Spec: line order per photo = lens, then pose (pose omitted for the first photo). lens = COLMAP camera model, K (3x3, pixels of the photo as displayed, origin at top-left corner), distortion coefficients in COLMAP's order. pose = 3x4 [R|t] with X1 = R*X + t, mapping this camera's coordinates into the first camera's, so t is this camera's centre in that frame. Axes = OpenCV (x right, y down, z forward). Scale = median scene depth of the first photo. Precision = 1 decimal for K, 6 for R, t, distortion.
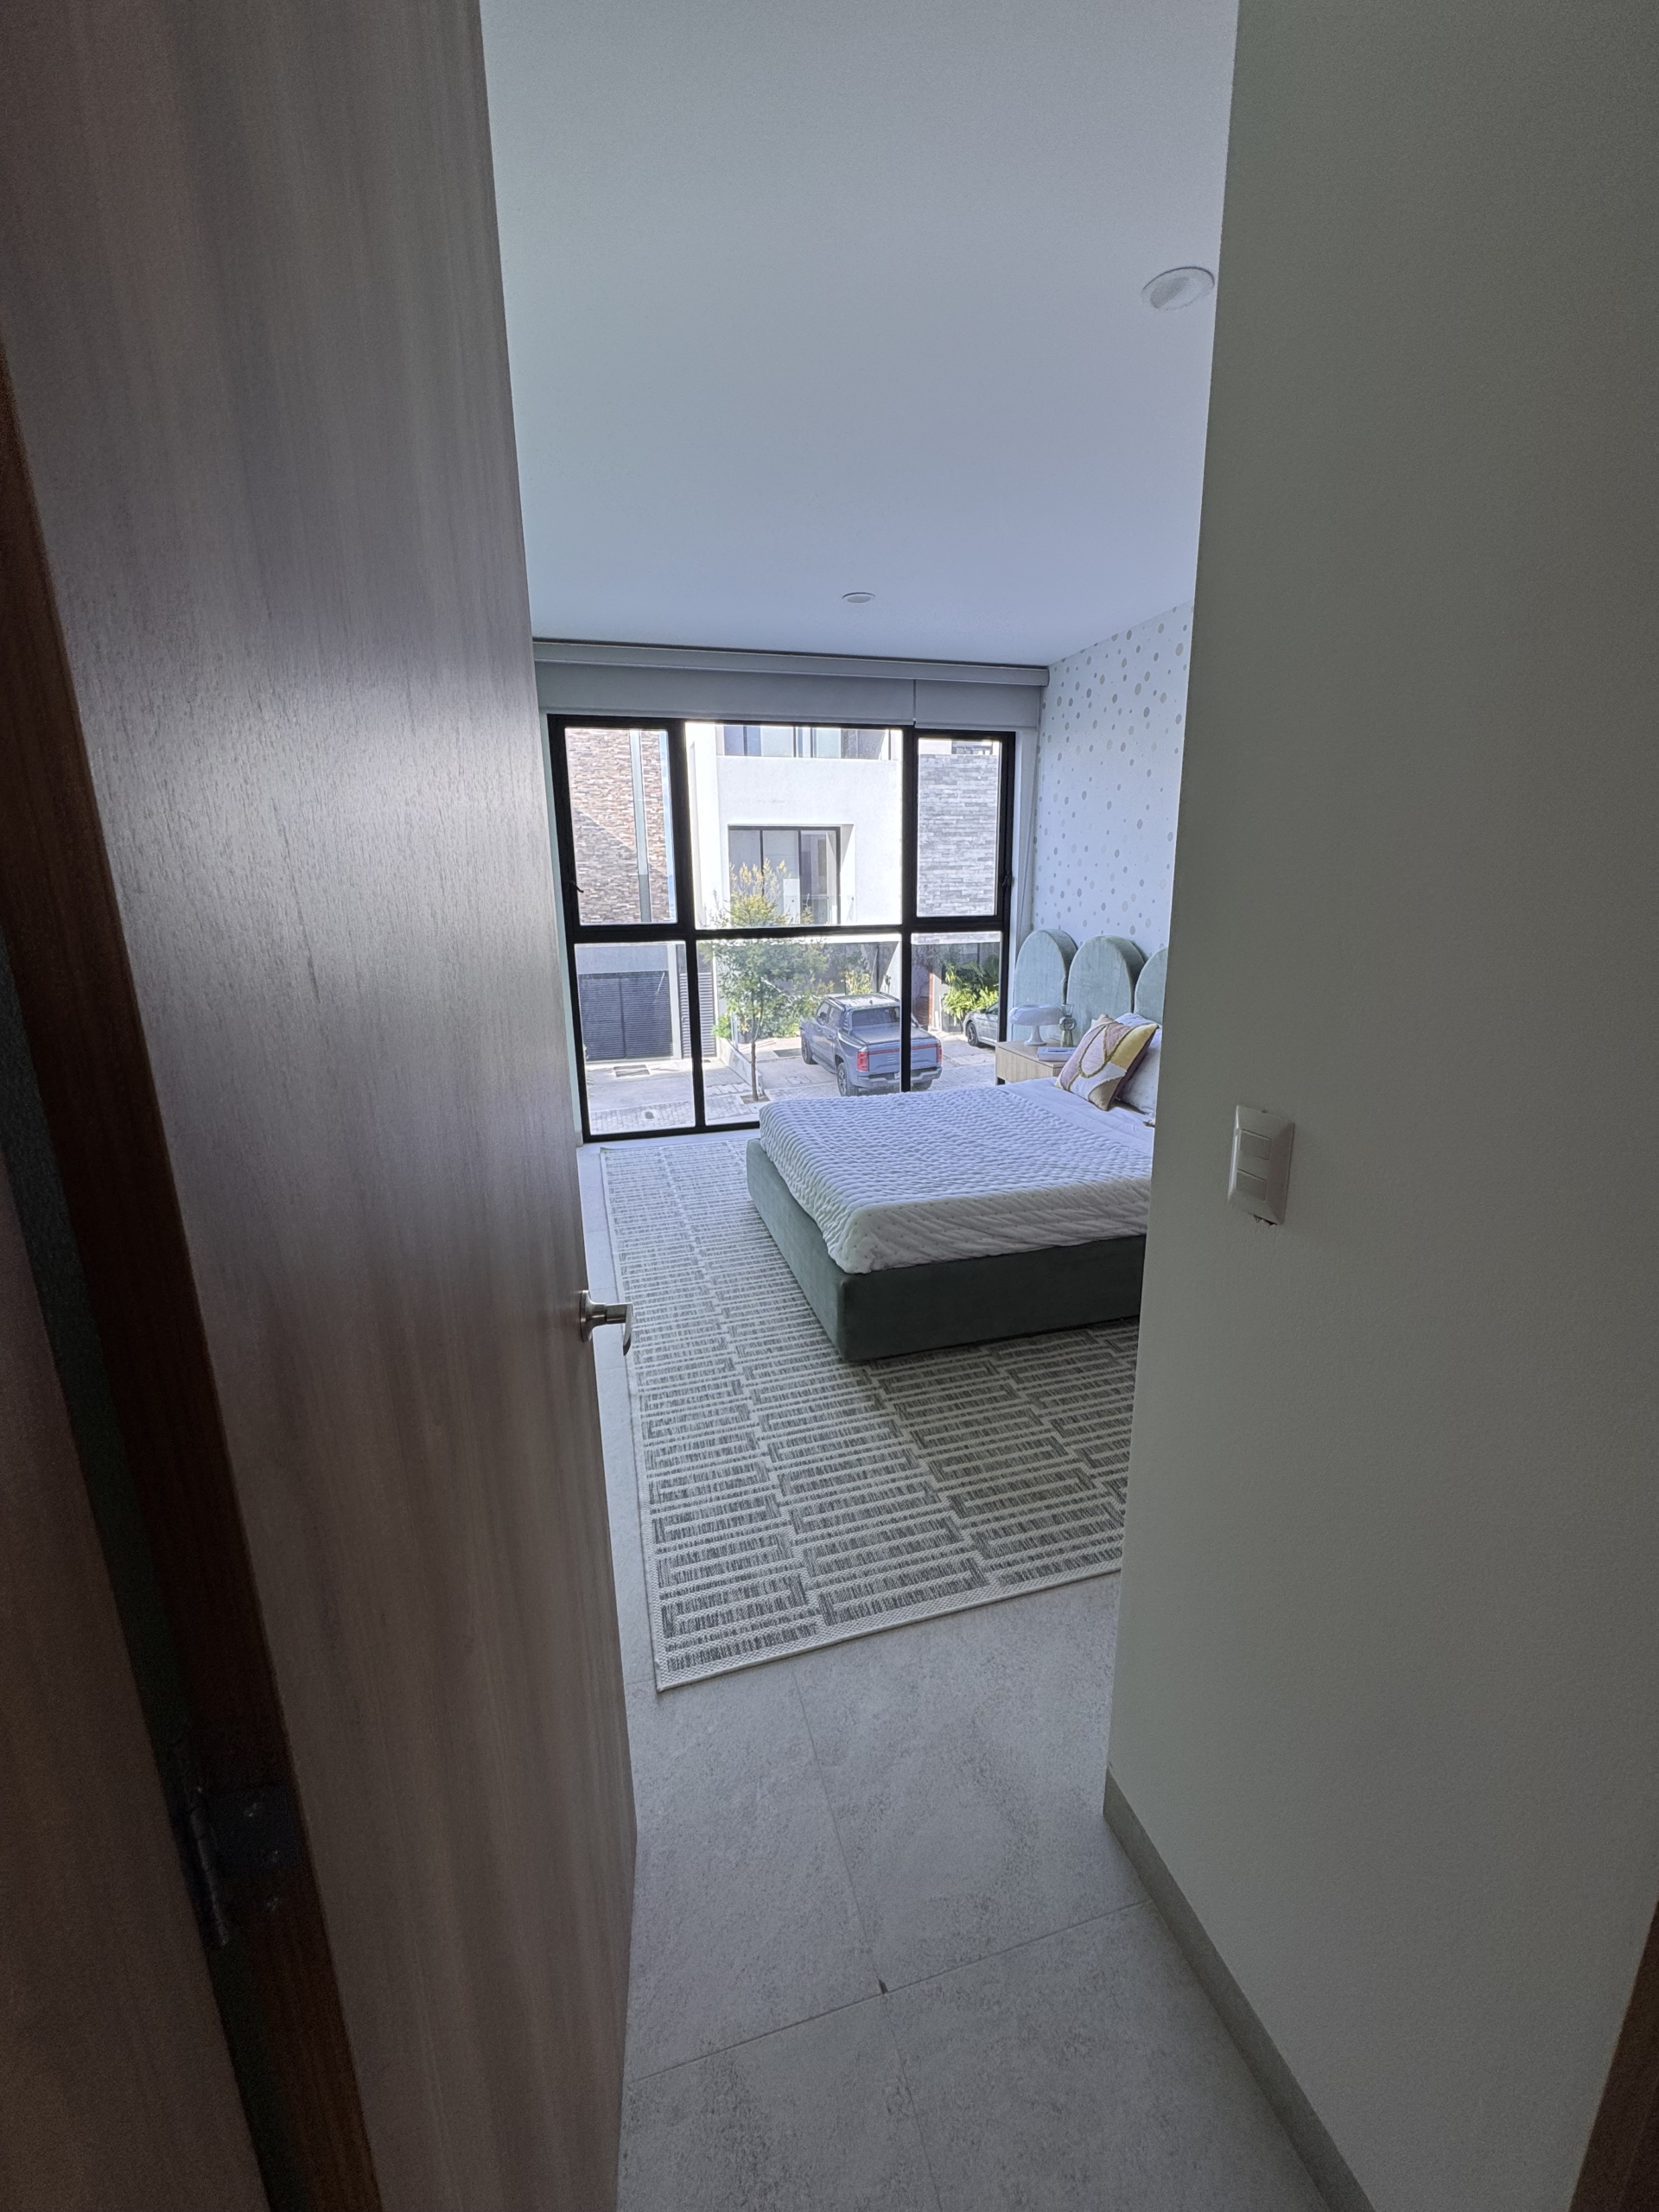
lens RADIAL K [[882.6, 0, 826.1], [0, 882.6, 1104.1], [0, 0, 1]] dist [-0.003268, 0.000883]
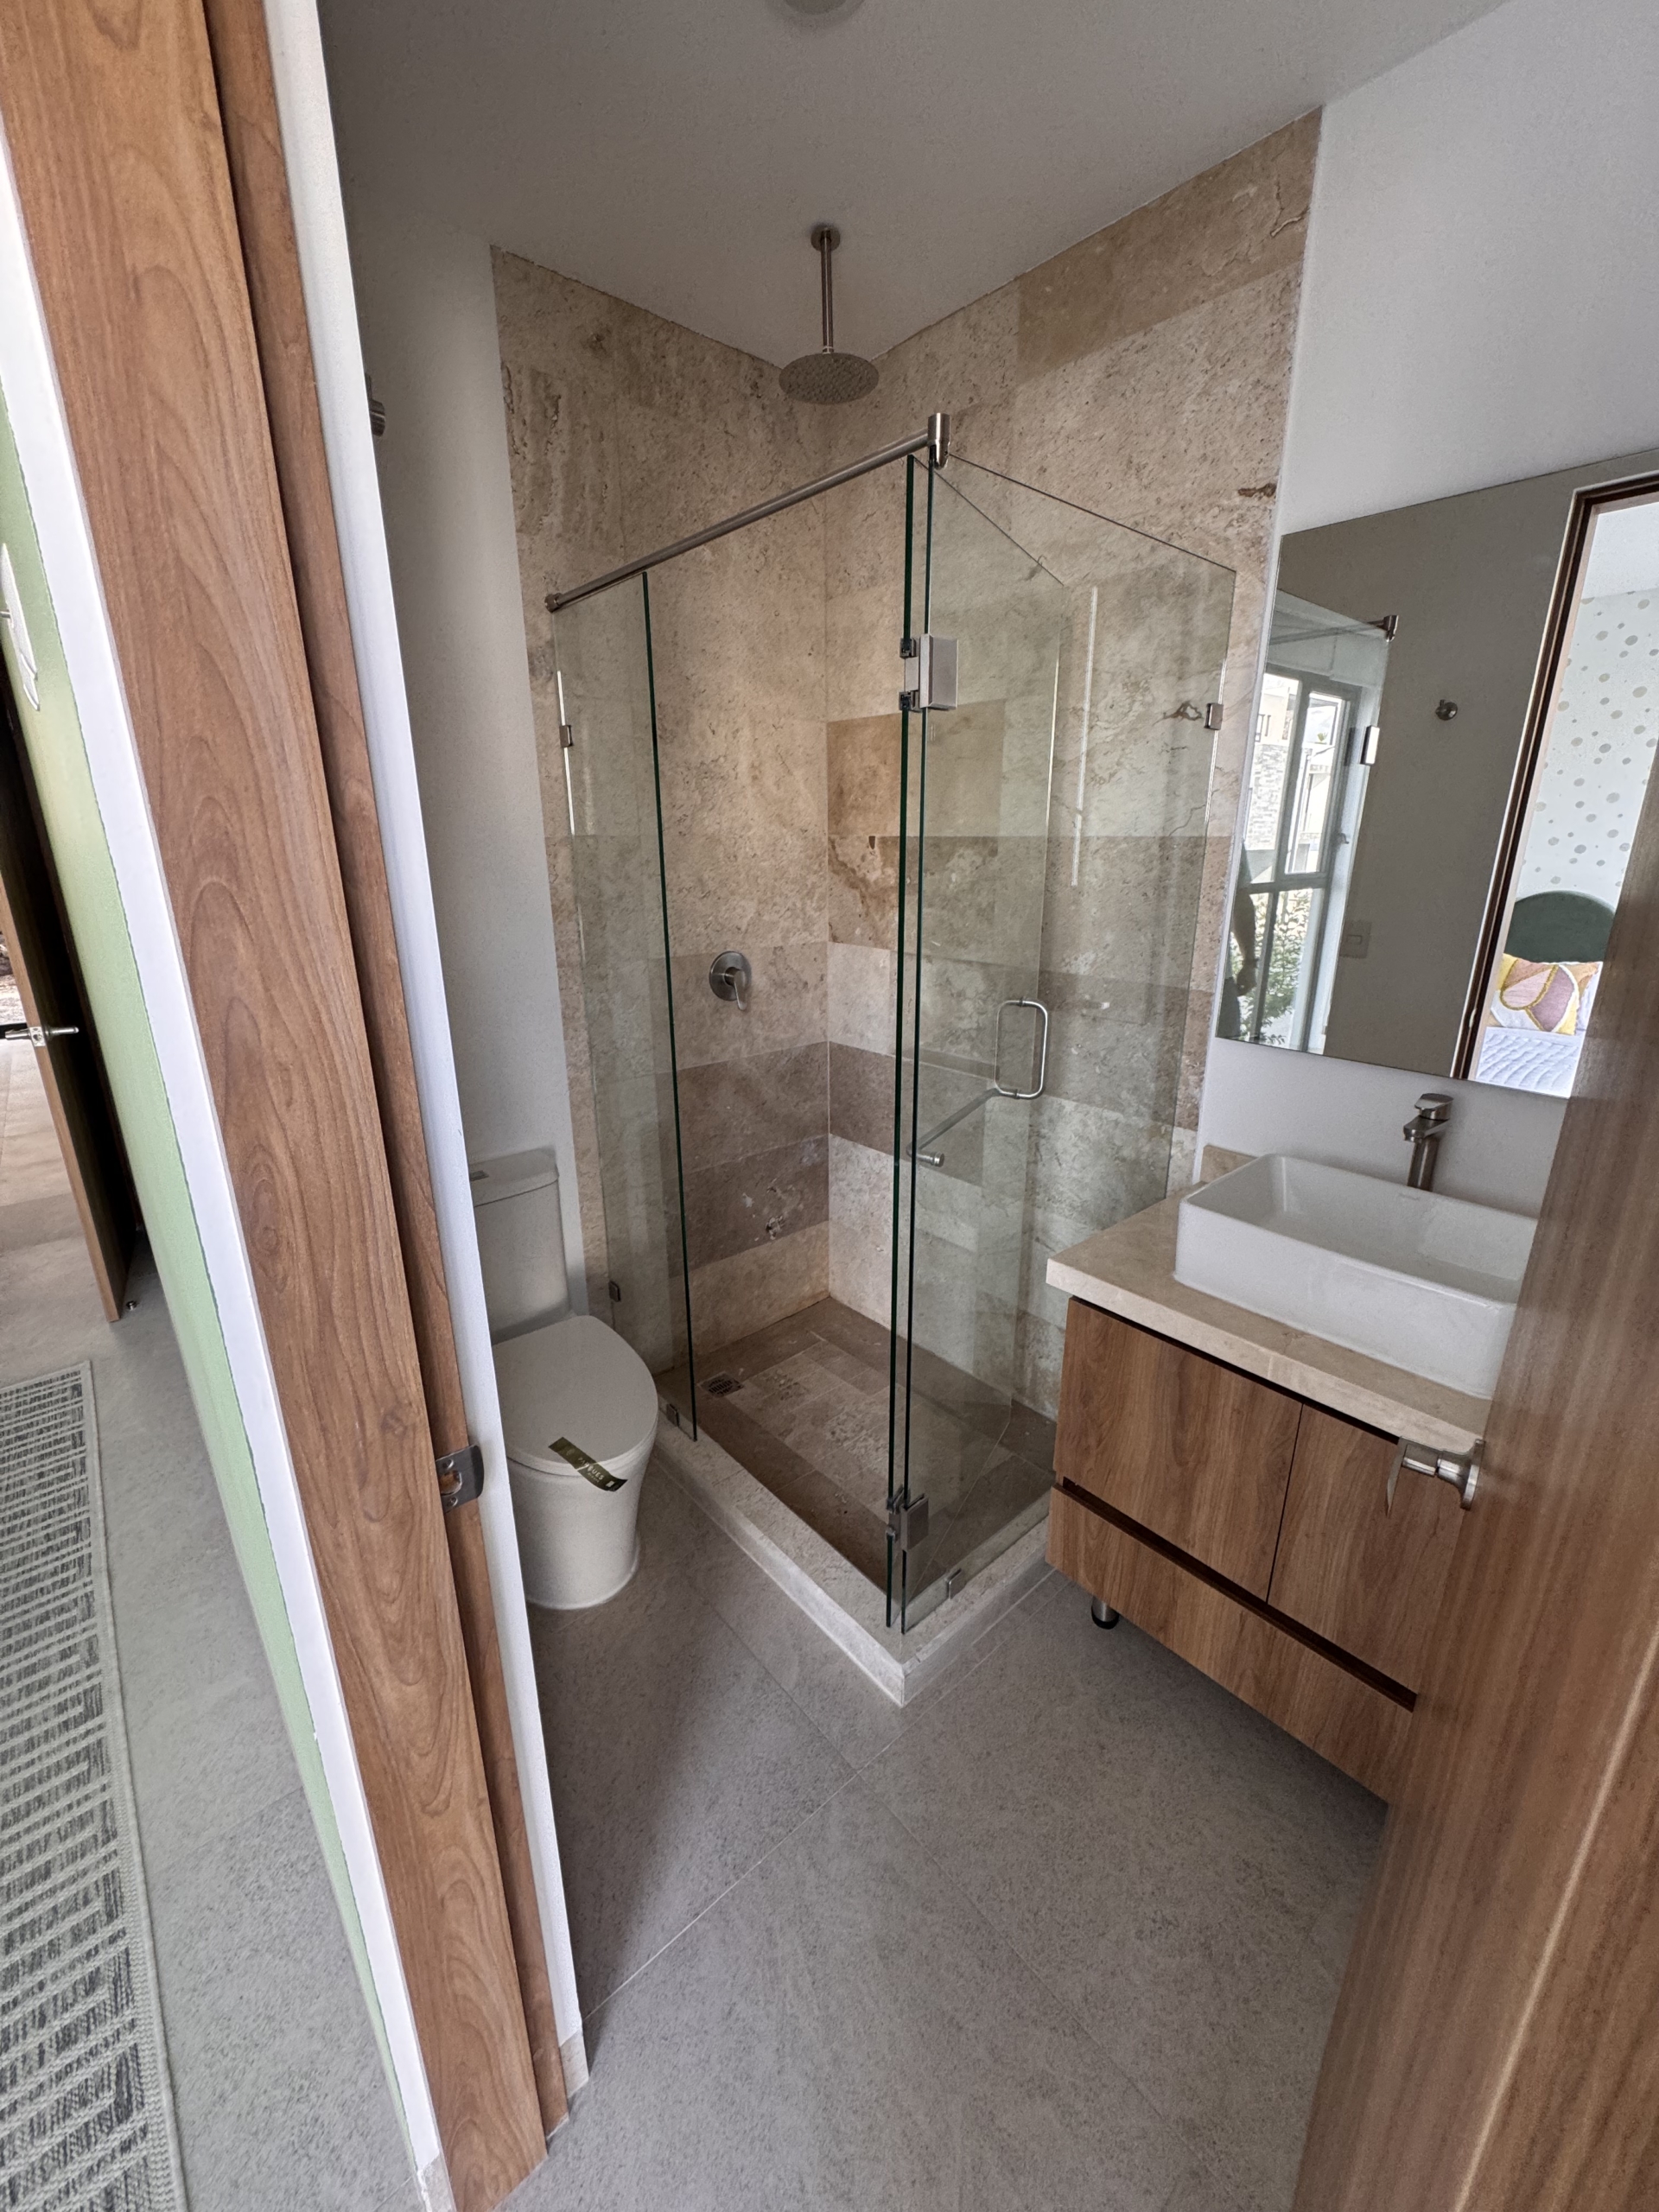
lens RADIAL K [[882.6, 0, 826.3], [0, 882.6, 1103.5], [0, 0, 1]] dist [-0.003268, 0.000883]
pose [[-0.903701, 0.145618, -0.402641, -0.328827], [-0.082895, 0.863093, 0.498196, -0.254866], [0.420062, 0.483598, -0.767907, 1.024795]]
